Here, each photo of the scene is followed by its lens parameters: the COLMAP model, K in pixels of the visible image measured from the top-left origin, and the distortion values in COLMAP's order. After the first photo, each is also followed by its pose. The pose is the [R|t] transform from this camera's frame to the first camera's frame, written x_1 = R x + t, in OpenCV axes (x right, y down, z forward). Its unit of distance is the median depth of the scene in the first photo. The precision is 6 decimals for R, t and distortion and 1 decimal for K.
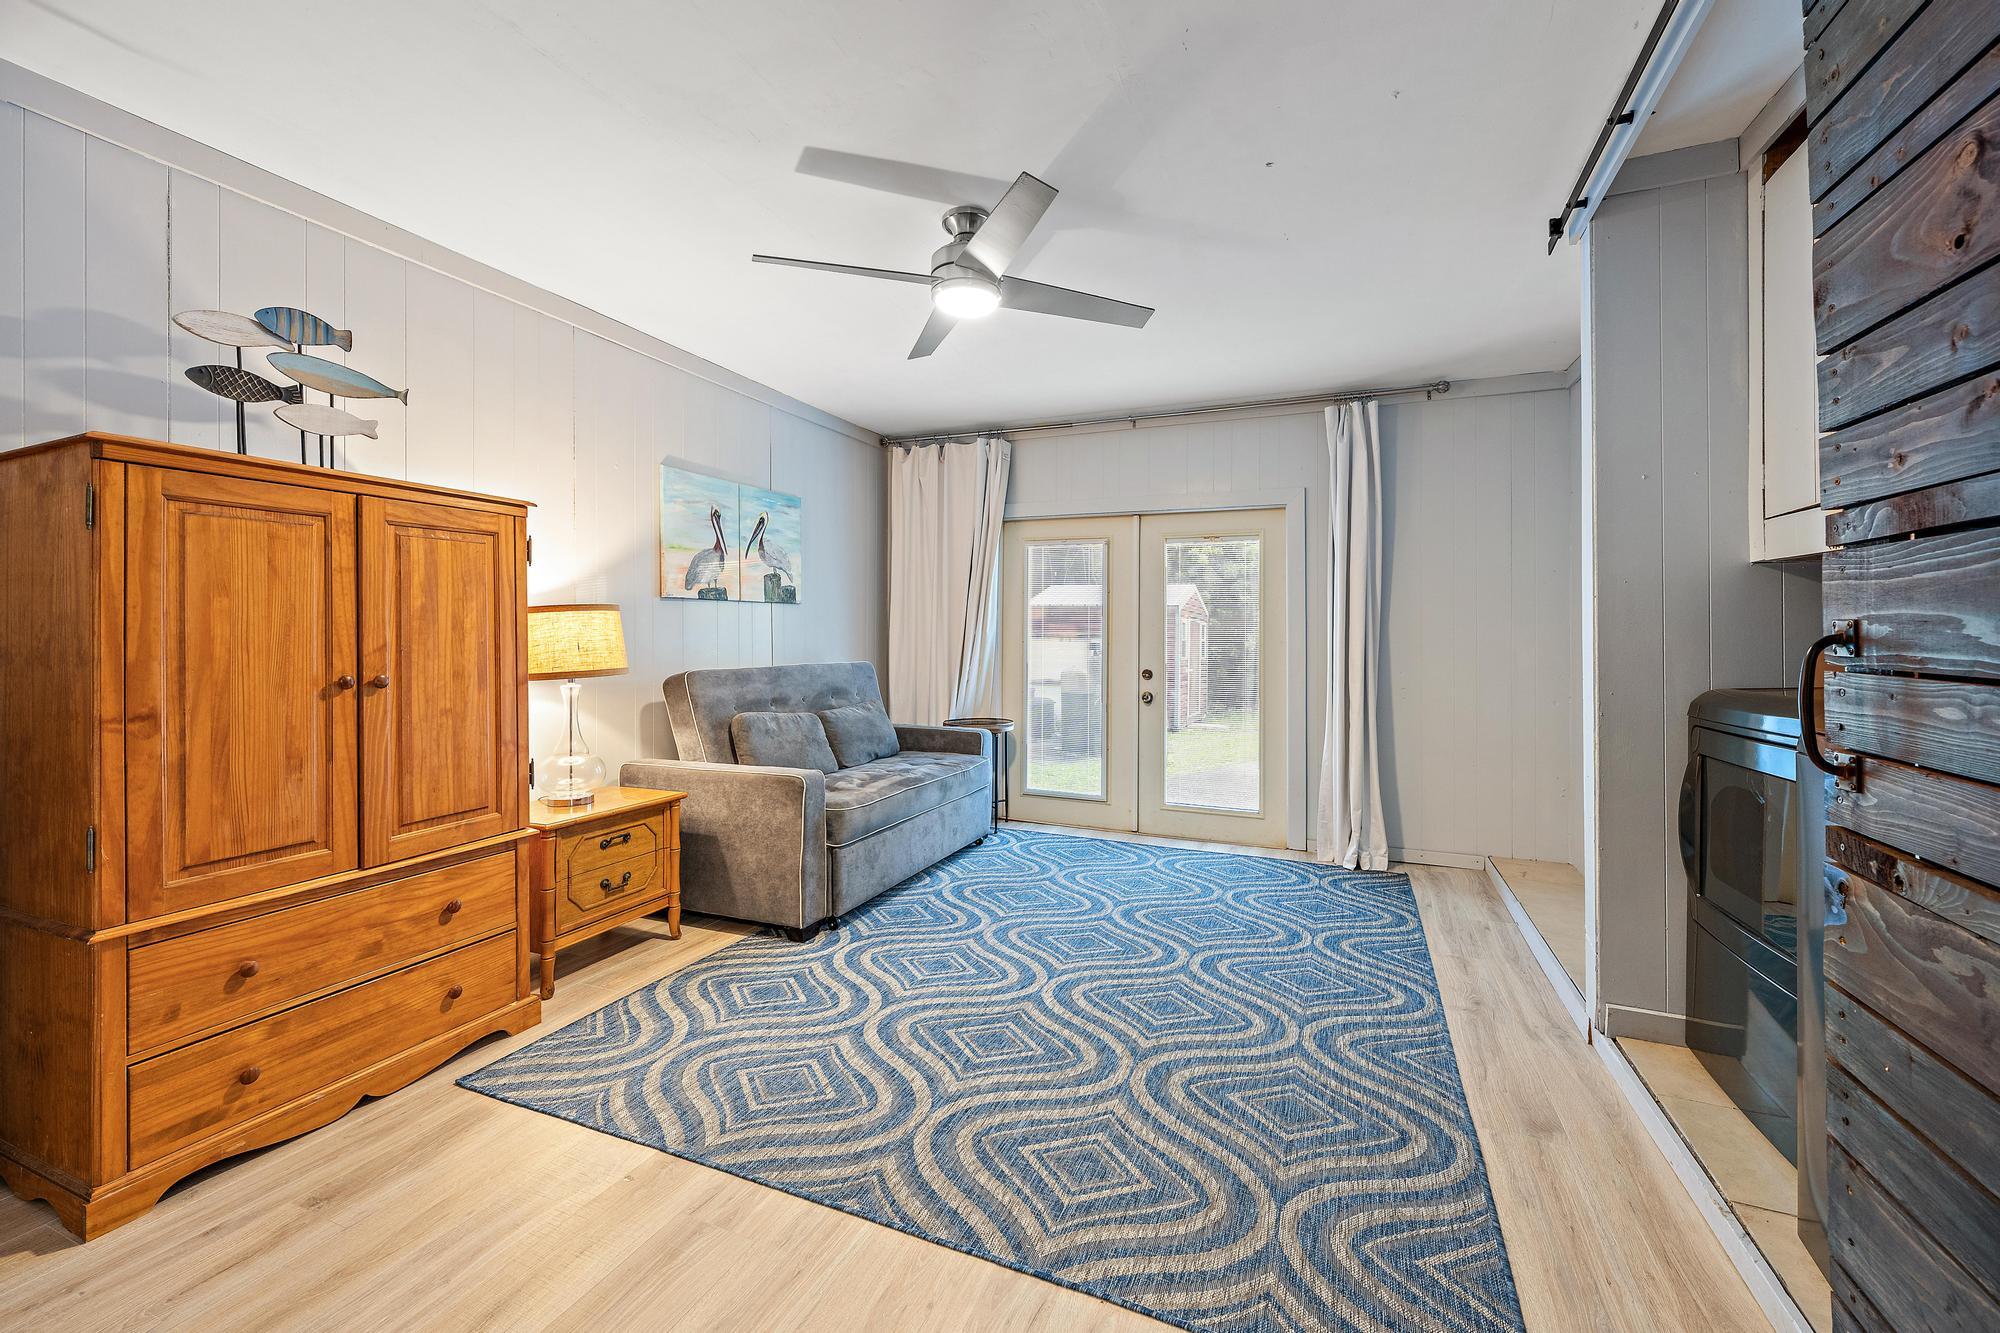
lens RADIAL K [[799.4, 0, 983.5], [0, 799.4, 633.5], [0, 0, 1]] dist [-0.002366, -0.000102]
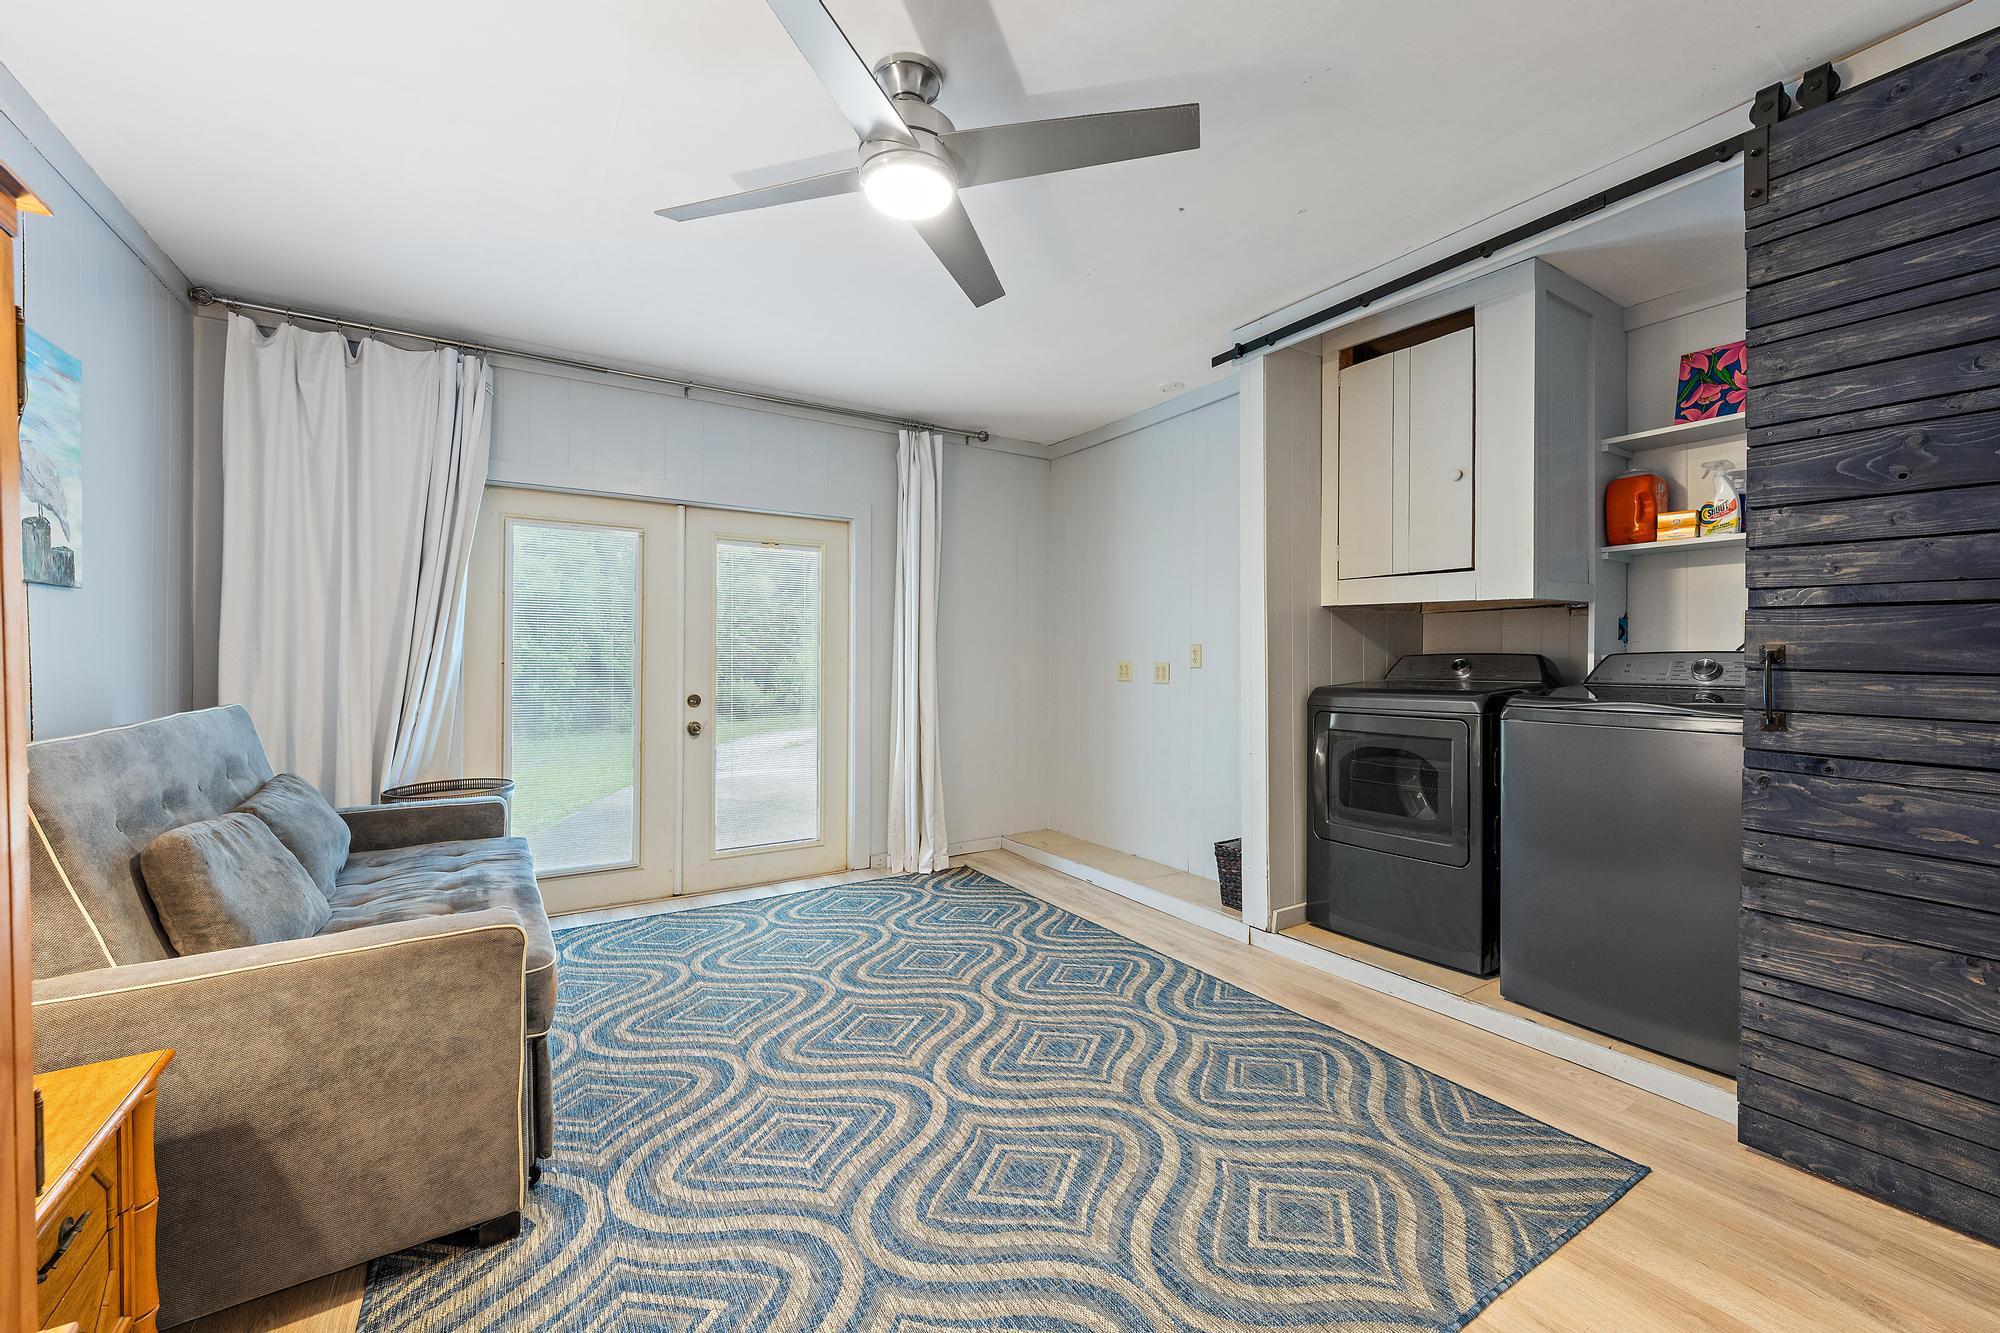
lens RADIAL K [[799.4, 0, 998.9], [0, 799.4, 660.1], [0, 0, 1]] dist [-0.002366, -0.000102]
pose [[0.554982, -0.010505, 0.831796, -0.457366], [0.000294, 0.999923, 0.012433, -0.001284], [-0.831862, -0.006655, 0.554942, 0.418347]]
